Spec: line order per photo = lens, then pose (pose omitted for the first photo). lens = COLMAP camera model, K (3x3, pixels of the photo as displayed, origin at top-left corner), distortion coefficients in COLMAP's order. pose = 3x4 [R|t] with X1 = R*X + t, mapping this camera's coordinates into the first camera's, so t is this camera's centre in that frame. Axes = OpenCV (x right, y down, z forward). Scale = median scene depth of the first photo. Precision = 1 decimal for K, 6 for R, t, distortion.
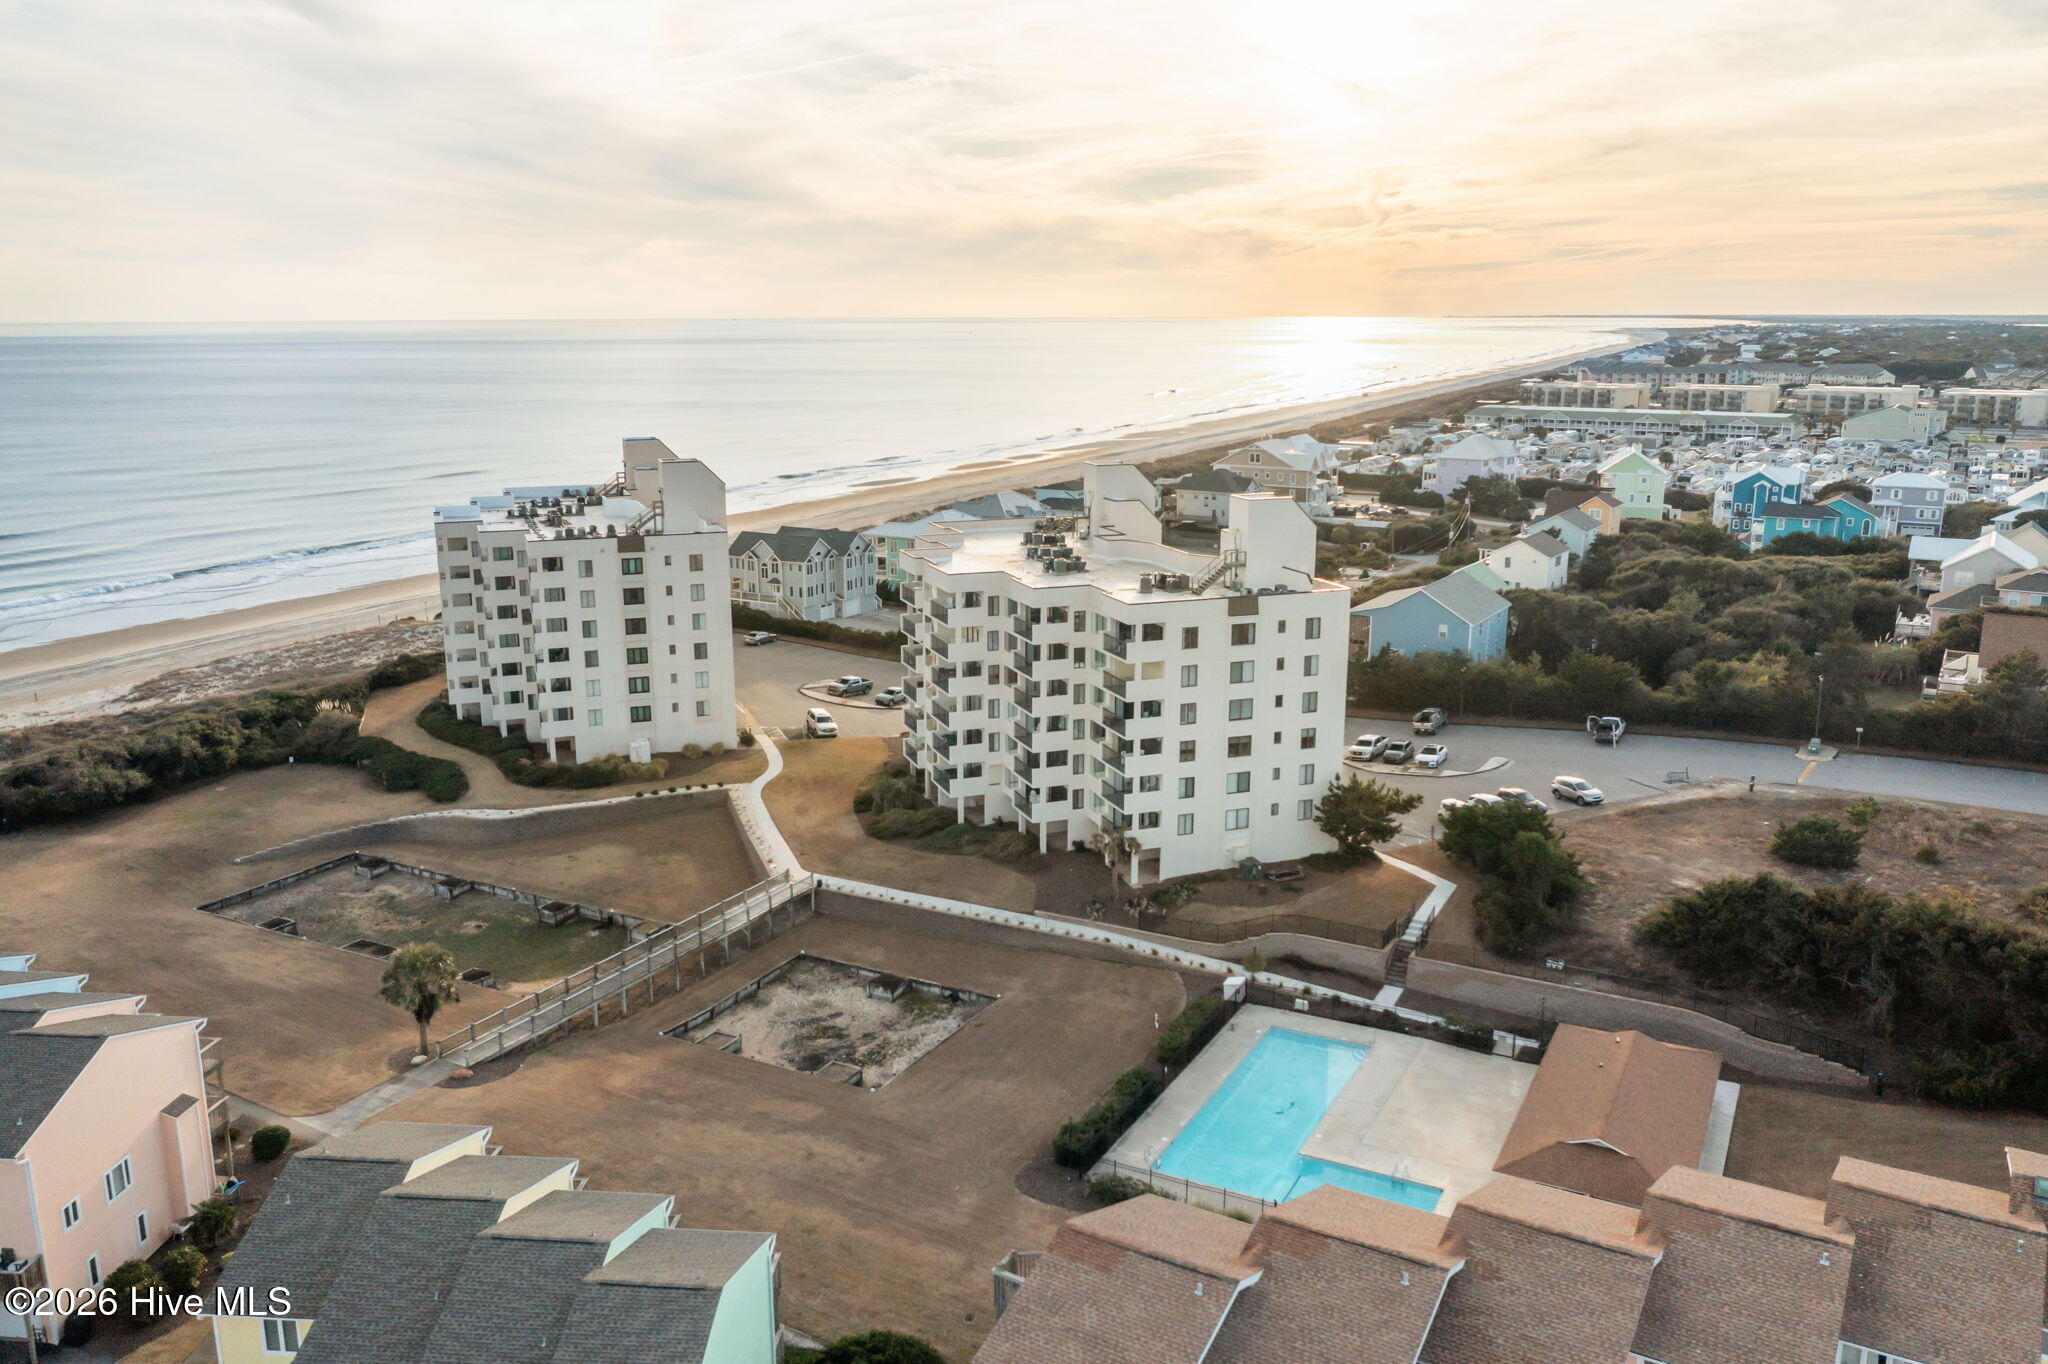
lens RADIAL K [[1604.9, 0, 1024.0], [0, 1604.9, 682.0], [0, 0, 1]] dist [0.002925, -0.000581]
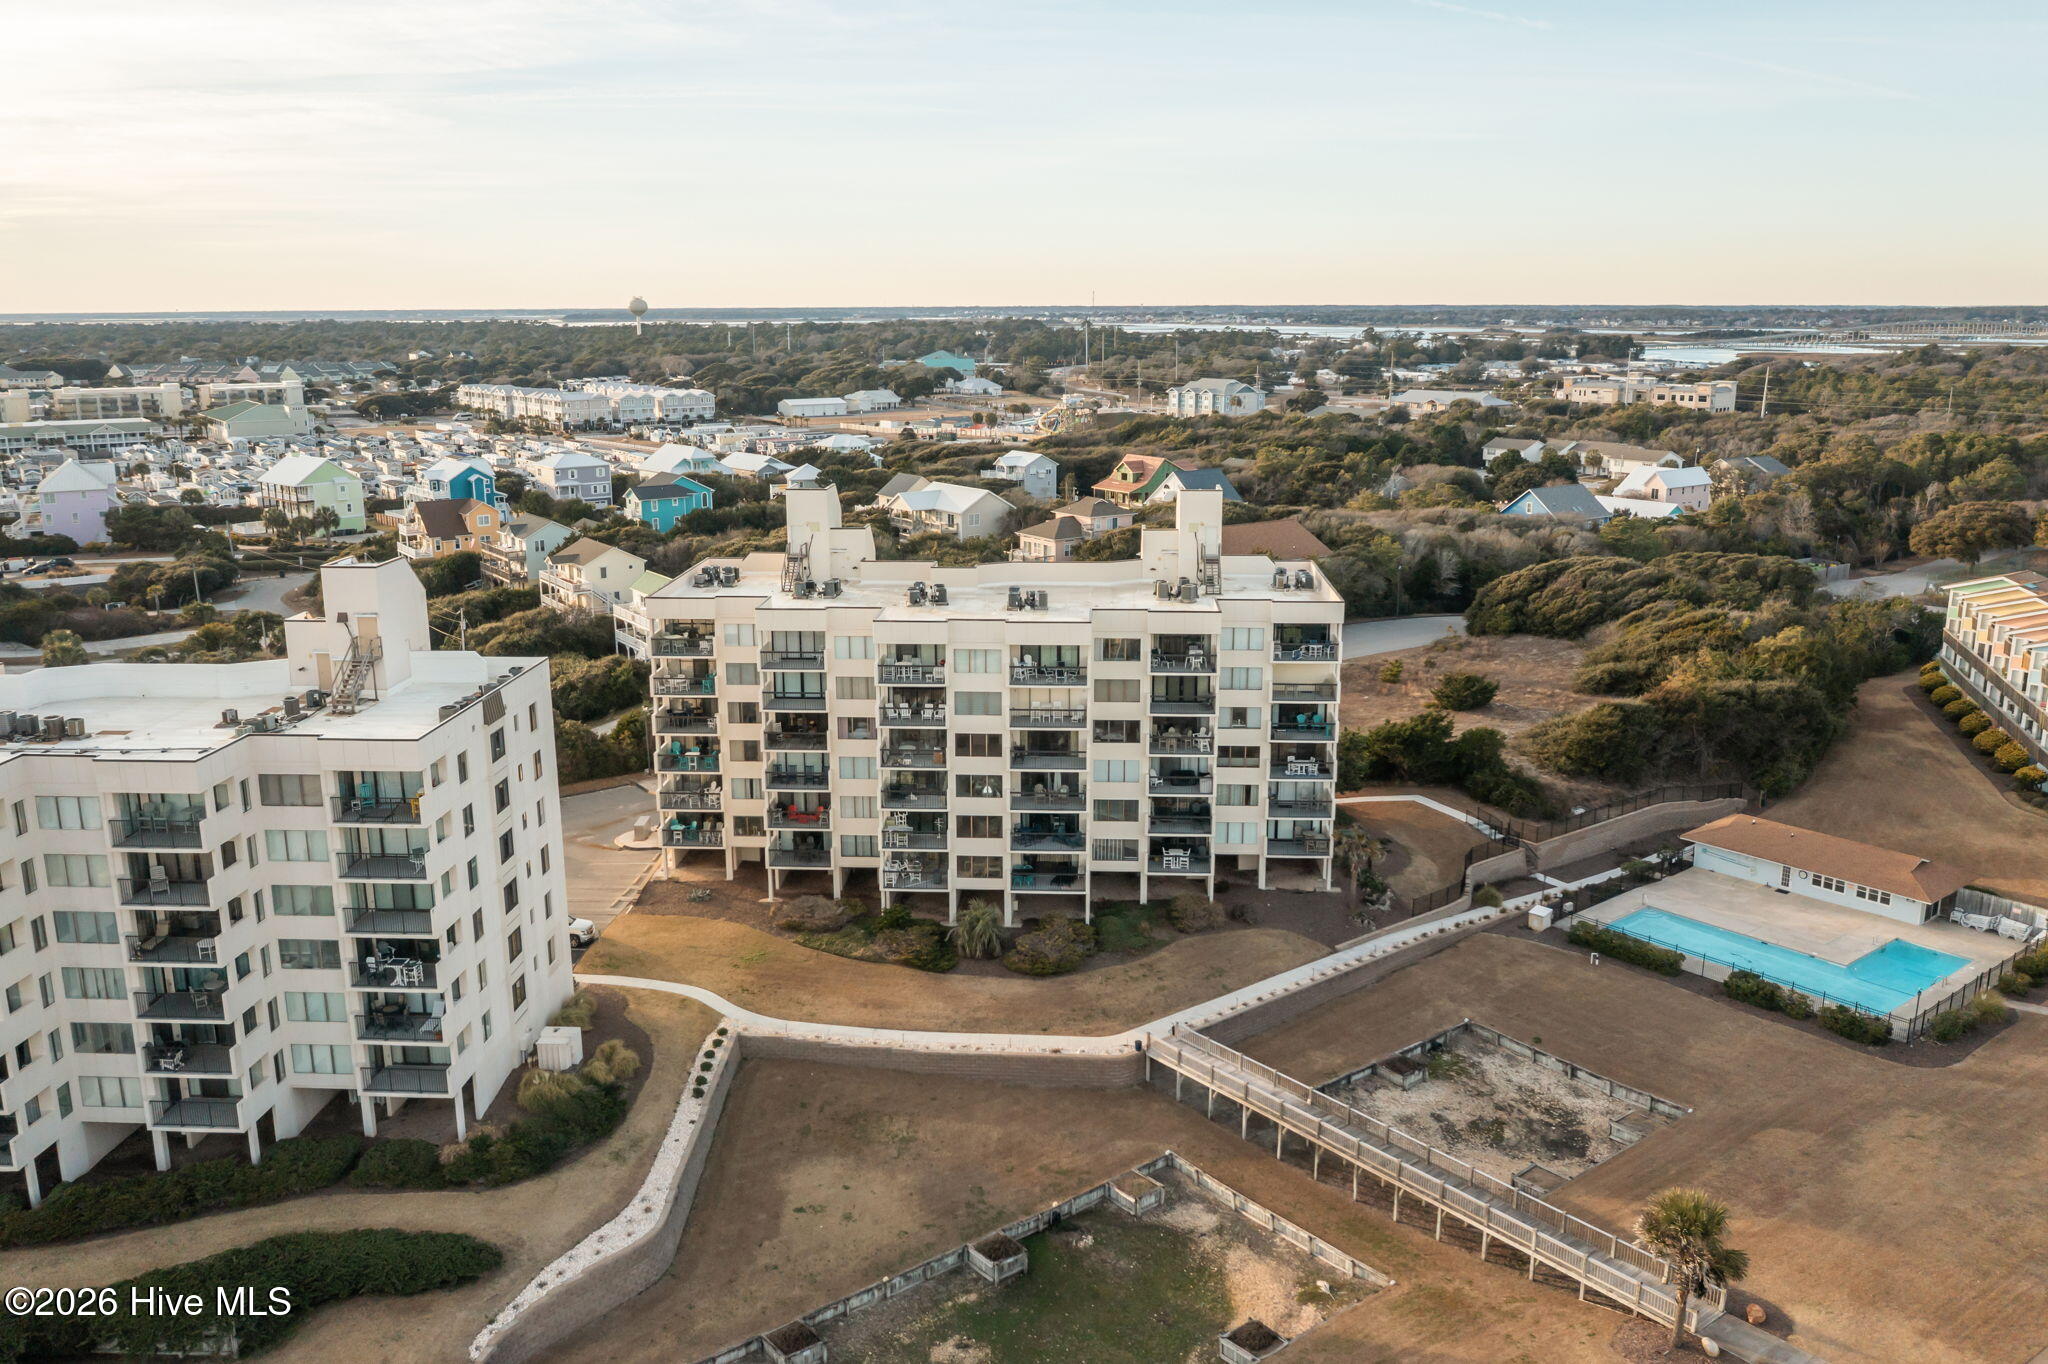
lens RADIAL K [[1604.9, 0, 1024.0], [0, 1604.9, 682.0], [0, 0, 1]] dist [0.002925, -0.000581]
pose [[0.397111, -0.210432, 0.893321, -0.701284], [0.210534, 0.968290, 0.134502, -0.135205], [-0.893297, 0.134662, 0.428821, 0.613997]]
